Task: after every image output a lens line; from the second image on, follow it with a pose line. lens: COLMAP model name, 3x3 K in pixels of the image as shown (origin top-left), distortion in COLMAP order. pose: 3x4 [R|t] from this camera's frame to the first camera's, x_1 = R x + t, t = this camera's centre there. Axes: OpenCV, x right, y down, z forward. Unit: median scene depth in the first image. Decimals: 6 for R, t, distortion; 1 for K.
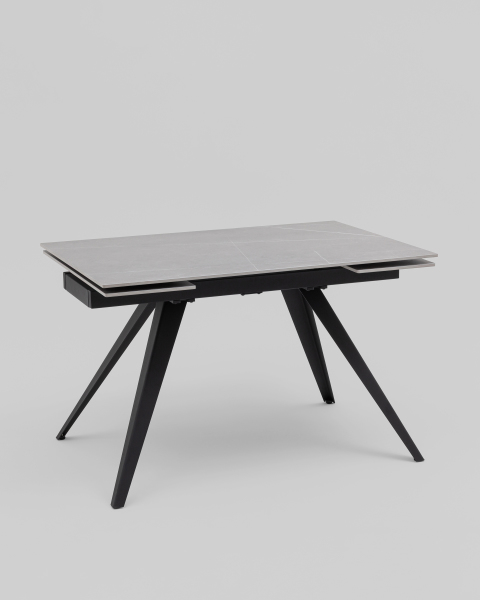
lens RADIAL K [[1521.1, 0, 242.1], [0, 1521.1, 299.2], [0, 0, 1]] dist [0.158848, 0.000000]
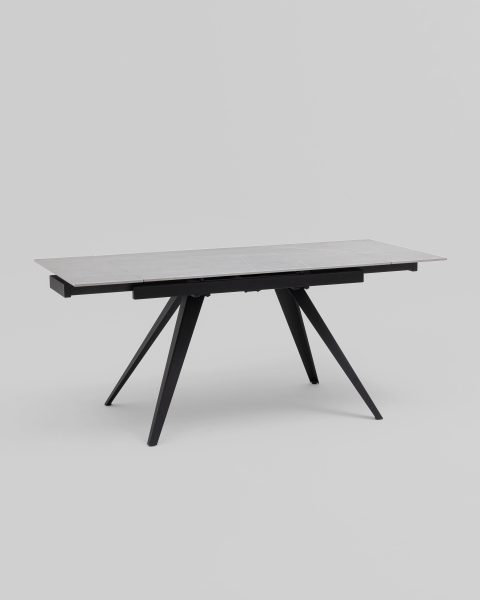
lens RADIAL K [[1521.1, 0, 238.4], [0, 1521.1, 300.6], [0, 0, 1]] dist [0.158848, 0.000000]
pose [[0.999971, -0.001034, -0.007569, 0.003960], [0.000861, 0.999738, -0.022874, 0.034827], [0.007591, 0.022867, 0.999710, -0.343639]]
